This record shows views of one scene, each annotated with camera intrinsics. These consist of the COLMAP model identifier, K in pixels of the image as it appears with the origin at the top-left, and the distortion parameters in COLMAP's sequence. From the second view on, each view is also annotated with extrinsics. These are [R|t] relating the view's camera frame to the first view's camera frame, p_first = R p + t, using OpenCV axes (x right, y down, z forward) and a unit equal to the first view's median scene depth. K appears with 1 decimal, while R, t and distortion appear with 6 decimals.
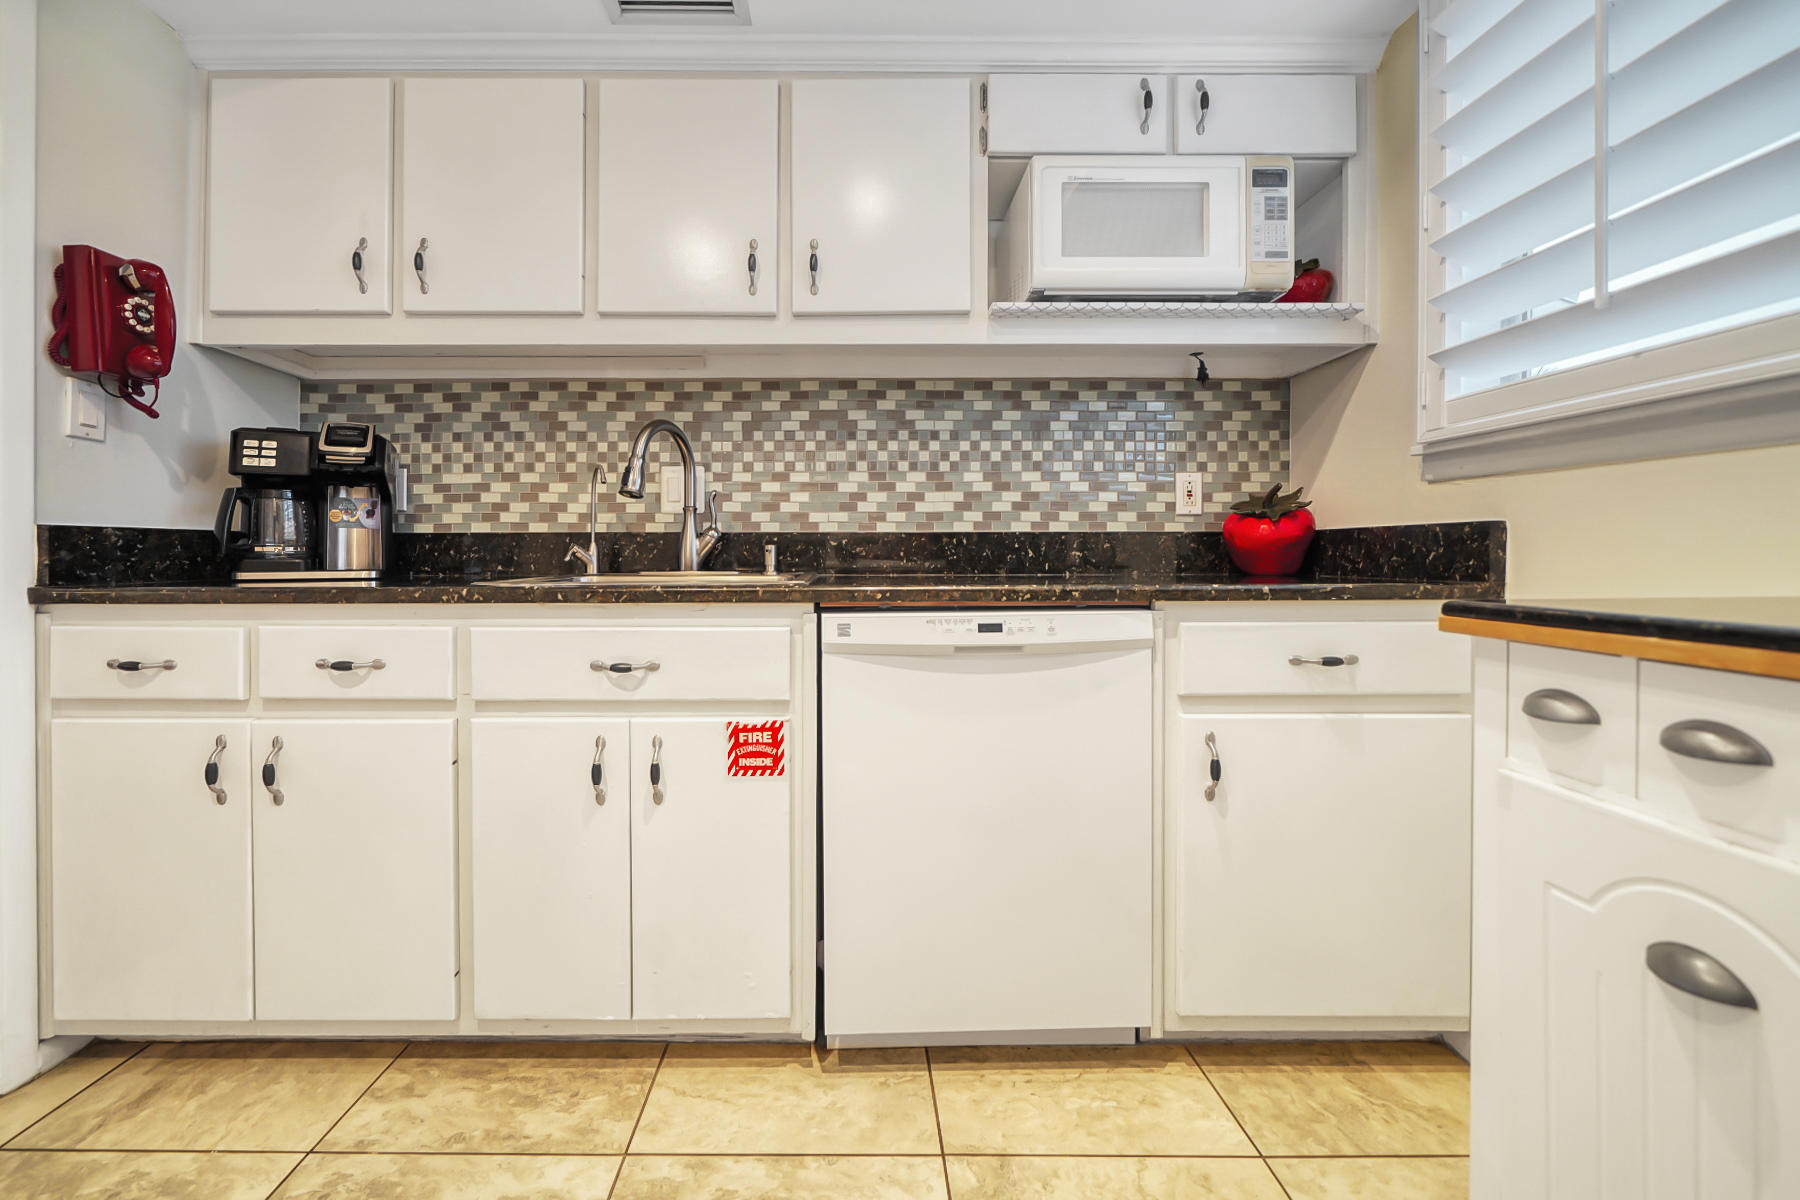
lens RADIAL K [[713.8, 0, 852.0], [0, 713.8, 556.5], [0, 0, 1]] dist [-0.002382, 0.000507]
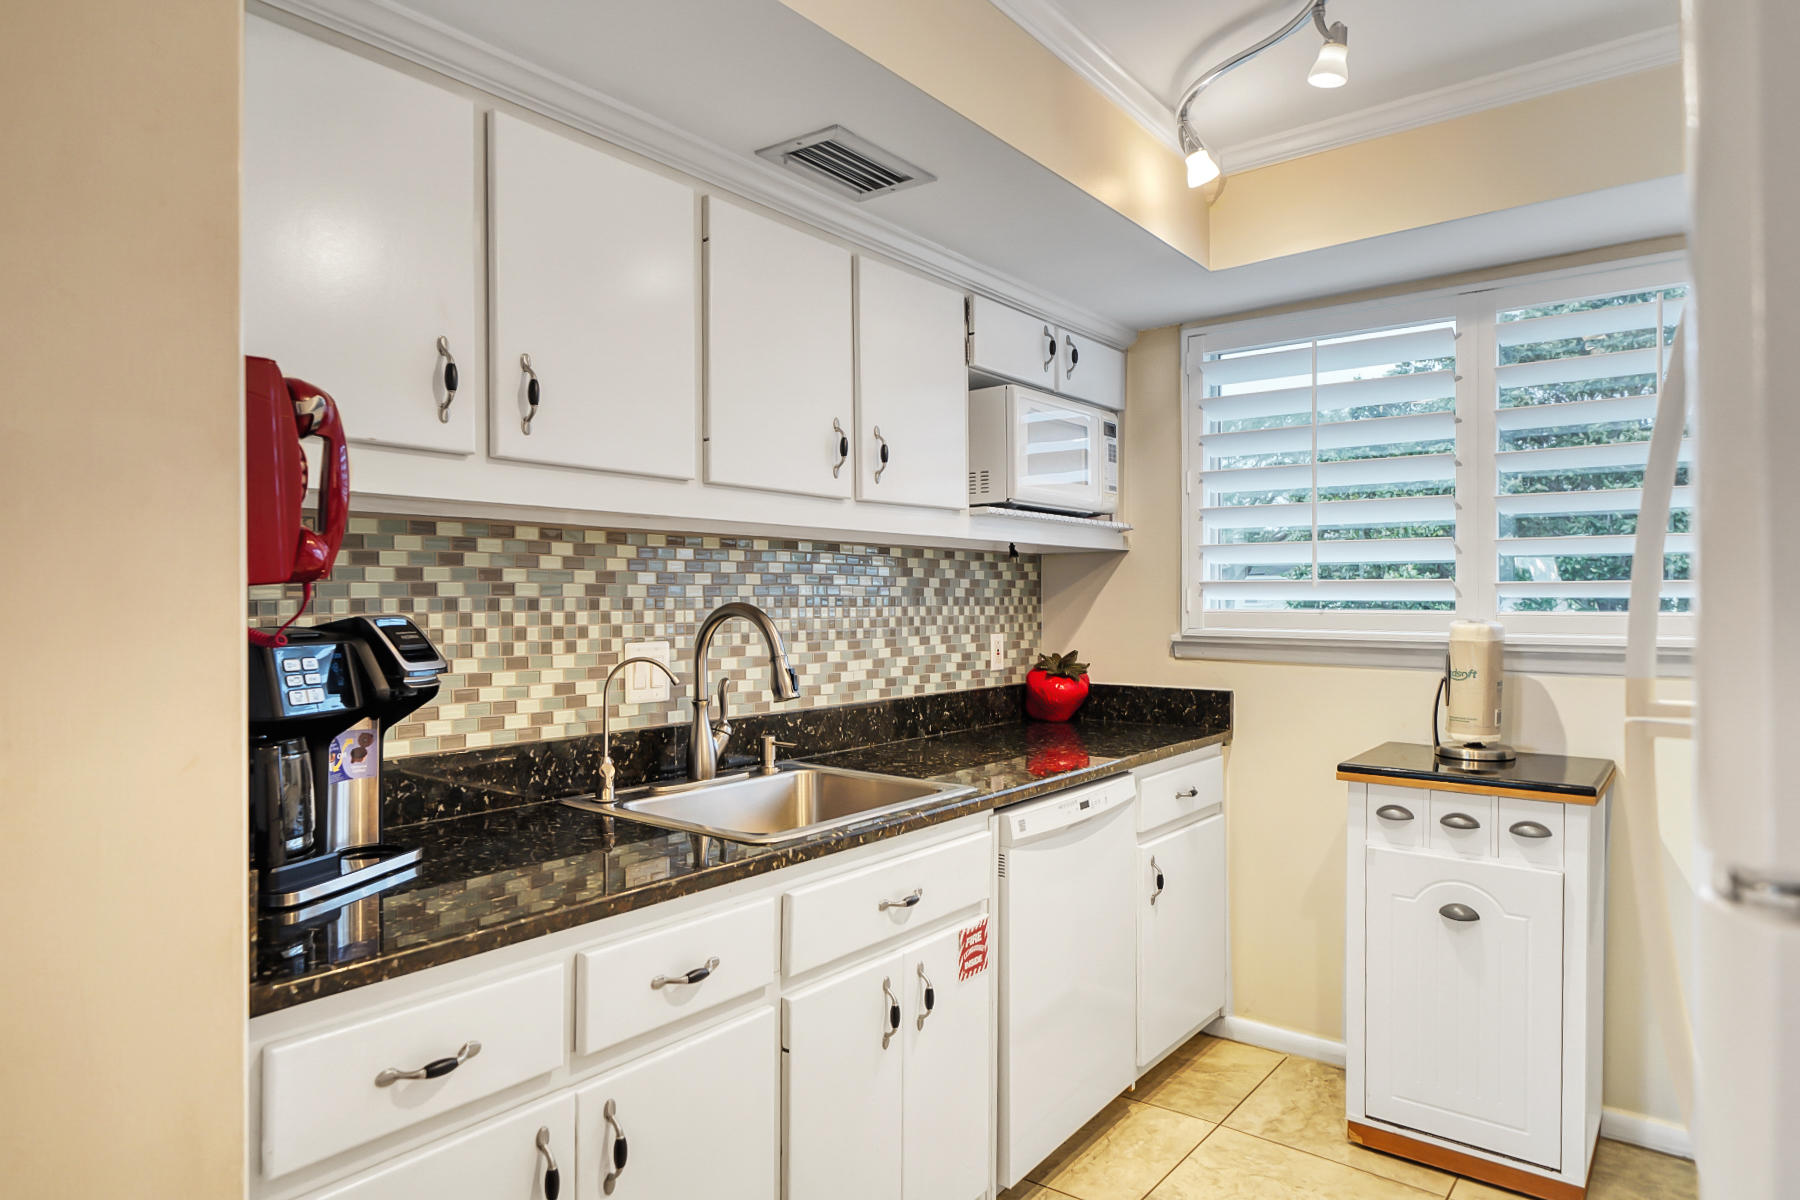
lens RADIAL K [[1060.5, 0, 900.6], [0, 1060.5, 605.5], [0, 0, 1]] dist [-0.001440, 0.002040]
pose [[0.623567, -0.000972, 0.781769, -0.972387], [0.002358, 0.999997, -0.000637, -0.165574], [-0.781766, 0.002241, 0.623567, 0.062229]]
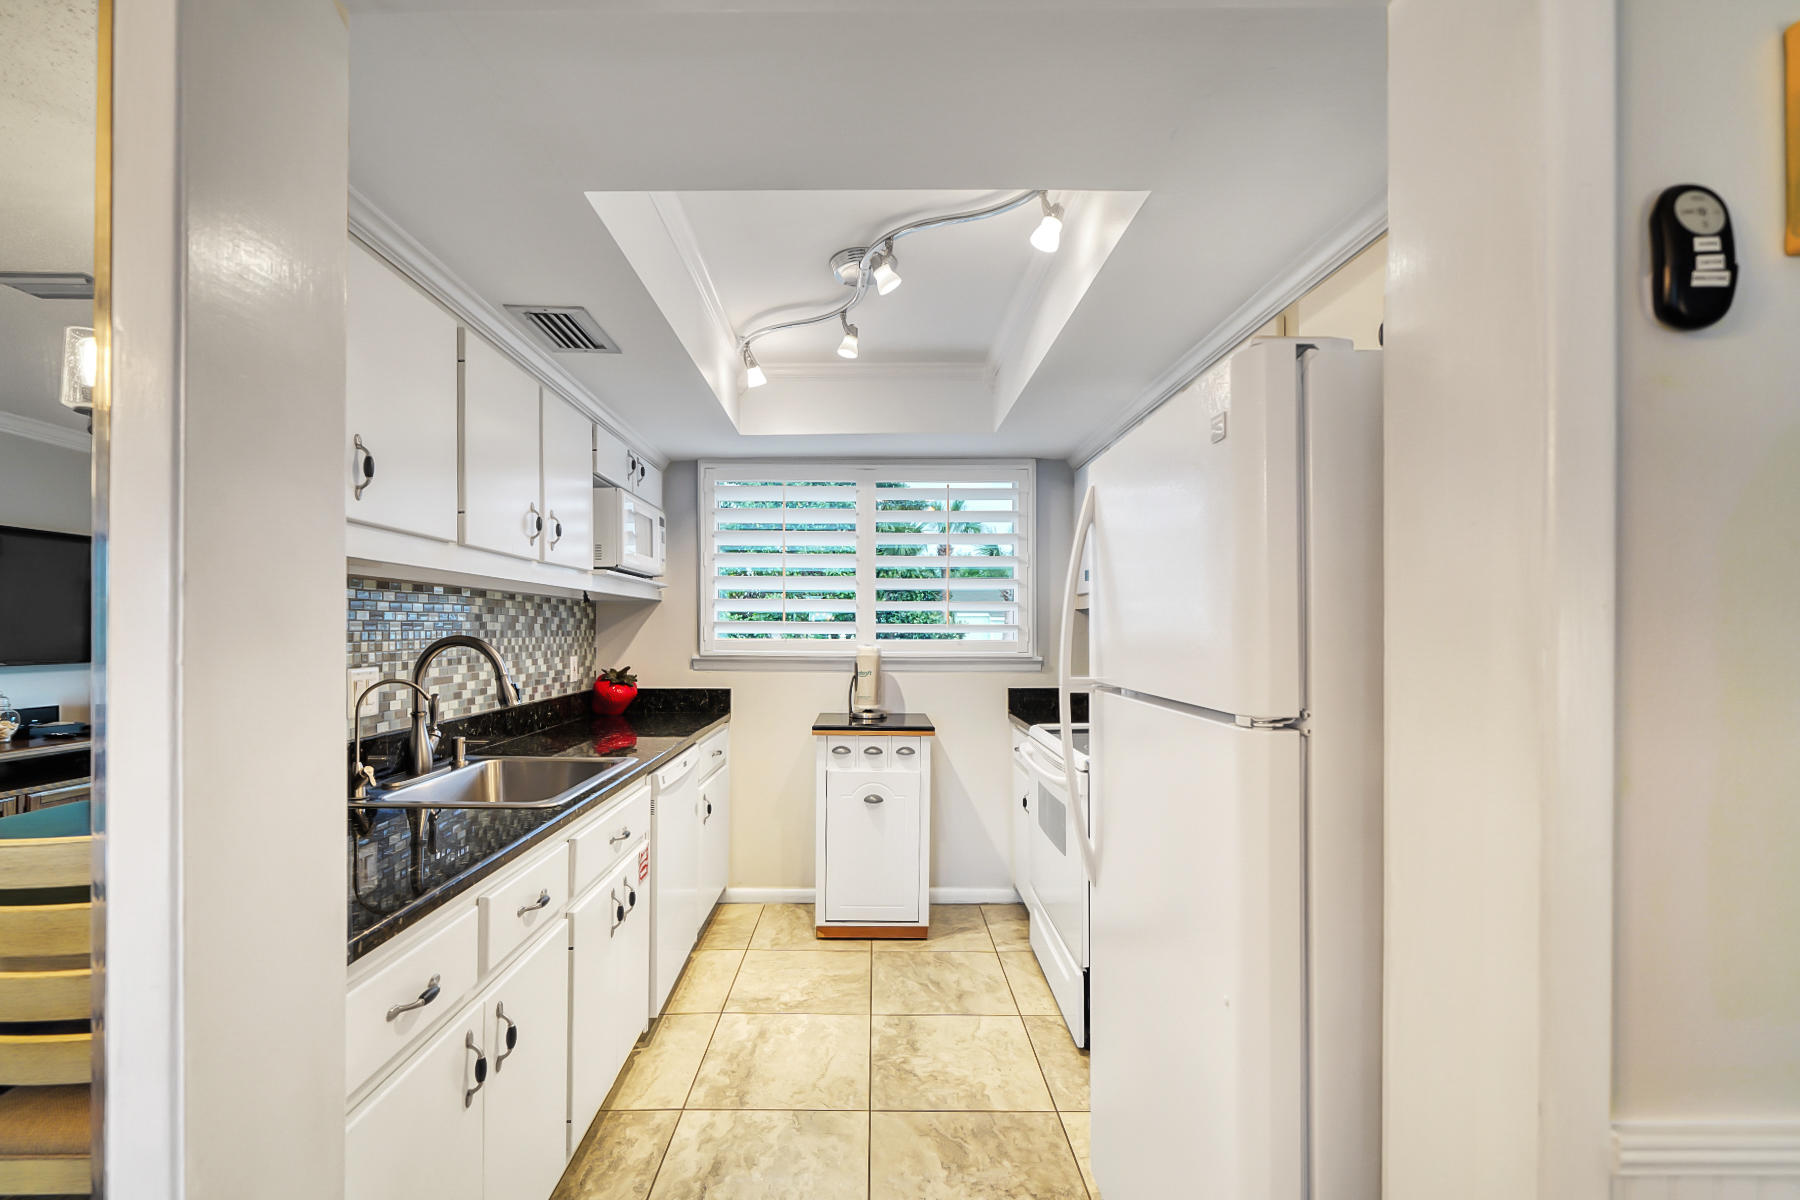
lens RADIAL K [[726.3, 0, 862.8], [0, 726.3, 627.7], [0, 0, 1]] dist [-0.001104, -0.000839]
pose [[0.018885, 0.008718, 0.999784, -1.199129], [0.003025, 0.999957, -0.008776, -0.169800], [-0.999817, 0.003191, 0.018858, 0.314367]]
